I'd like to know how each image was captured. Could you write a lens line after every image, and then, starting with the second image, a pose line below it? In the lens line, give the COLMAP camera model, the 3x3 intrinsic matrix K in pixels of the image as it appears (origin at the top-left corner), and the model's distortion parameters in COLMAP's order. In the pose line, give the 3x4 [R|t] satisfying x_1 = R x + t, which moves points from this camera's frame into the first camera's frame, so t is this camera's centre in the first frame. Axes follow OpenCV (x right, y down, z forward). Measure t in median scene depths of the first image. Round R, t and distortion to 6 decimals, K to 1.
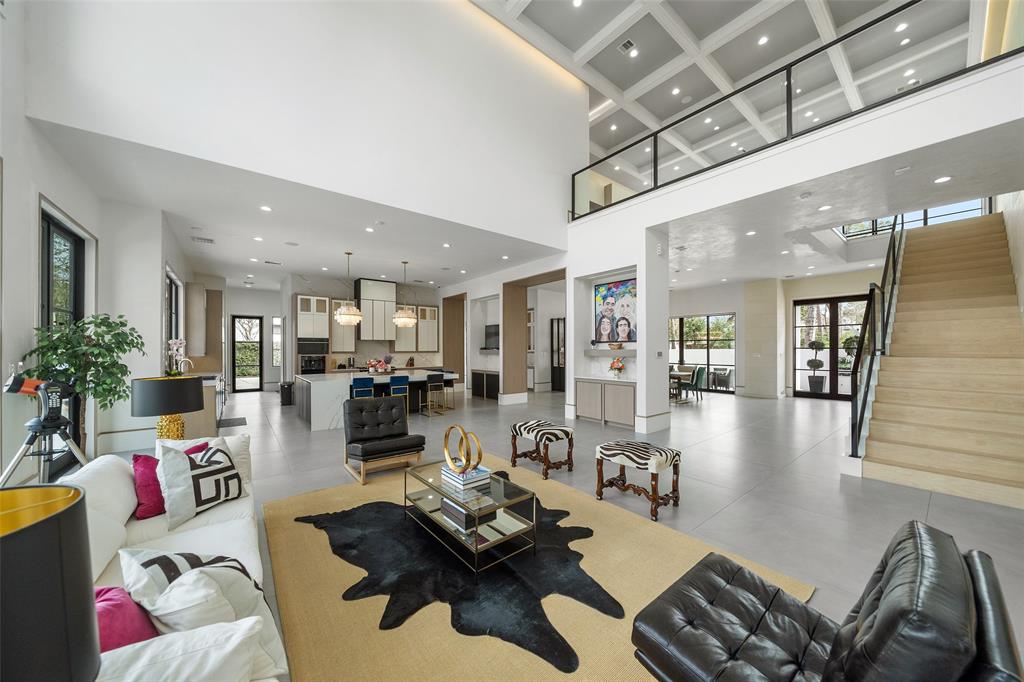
lens RADIAL K [[353.3, 0, 512.6], [0, 353.3, 349.0], [0, 0, 1]] dist [0.000318, 0.000012]
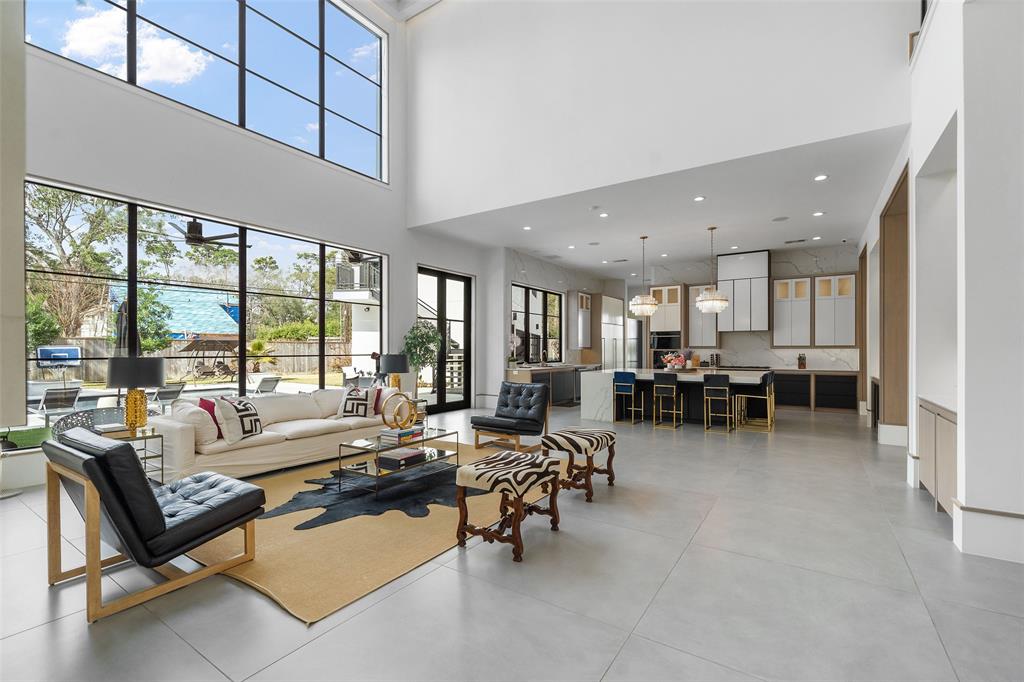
lens RADIAL K [[453.3, 0, 513.1], [0, 453.3, 348.9], [0, 0, 1]] dist [0.002090, 0.000292]
pose [[0.314497, -0.000632, -0.949258, 0.426829], [-0.000897, 0.999999, -0.000963, 0.015838], [0.949258, 0.001154, 0.314496, 0.242287]]
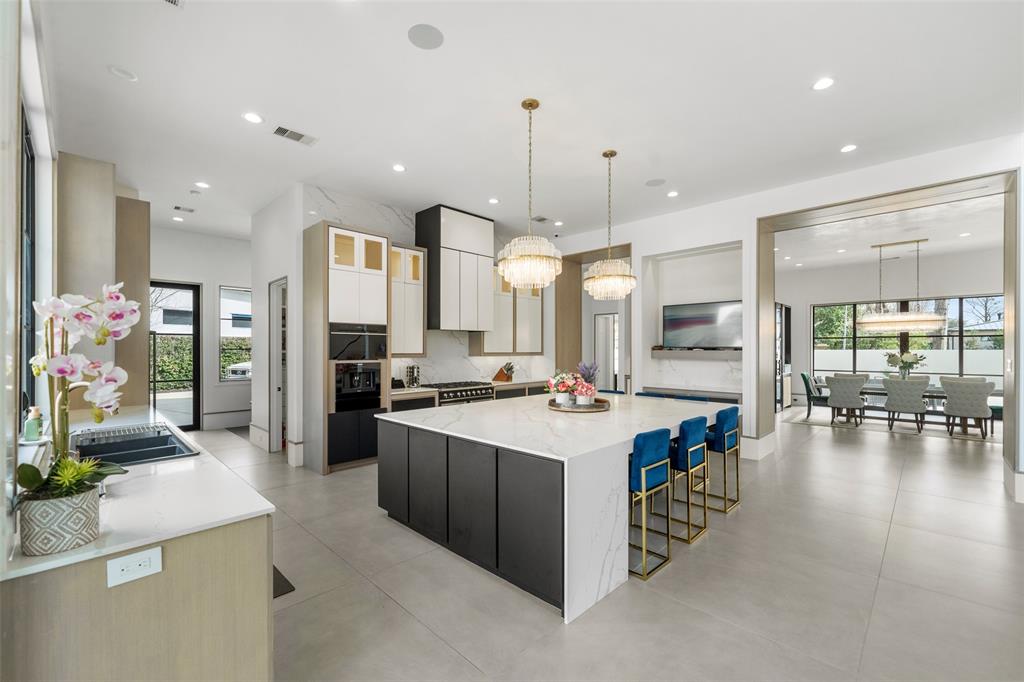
lens RADIAL K [[423.2, 0, 512.1], [0, 423.2, 346.7], [0, 0, 1]] dist [-0.000098, -0.000056]
pose [[0.992122, 0.002471, 0.125250, -0.425658], [-0.001849, 0.999985, -0.005087, 0.000796], [-0.125261, 0.004815, 0.992112, 0.421991]]
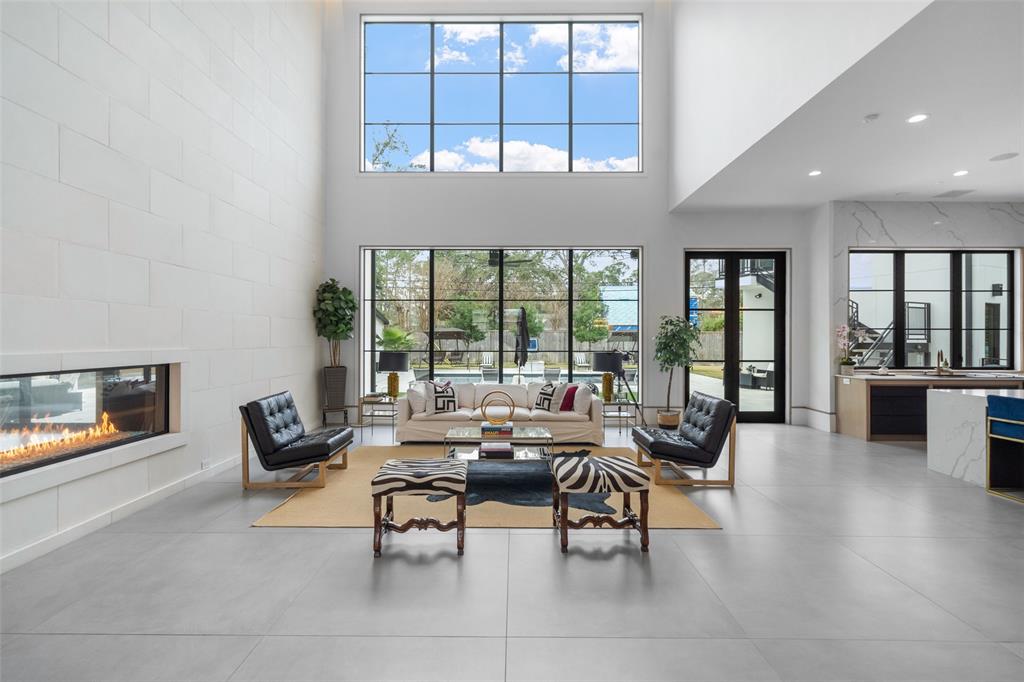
lens RADIAL K [[466.1, 0, 507.3], [0, 466.1, 338.2], [0, 0, 1]] dist [0.001905, 0.000305]
pose [[-0.626149, 0.001282, -0.779703, 0.347365], [-0.002090, 0.999992, 0.003322, 0.000534], [0.779701, 0.003709, -0.626141, 0.602794]]
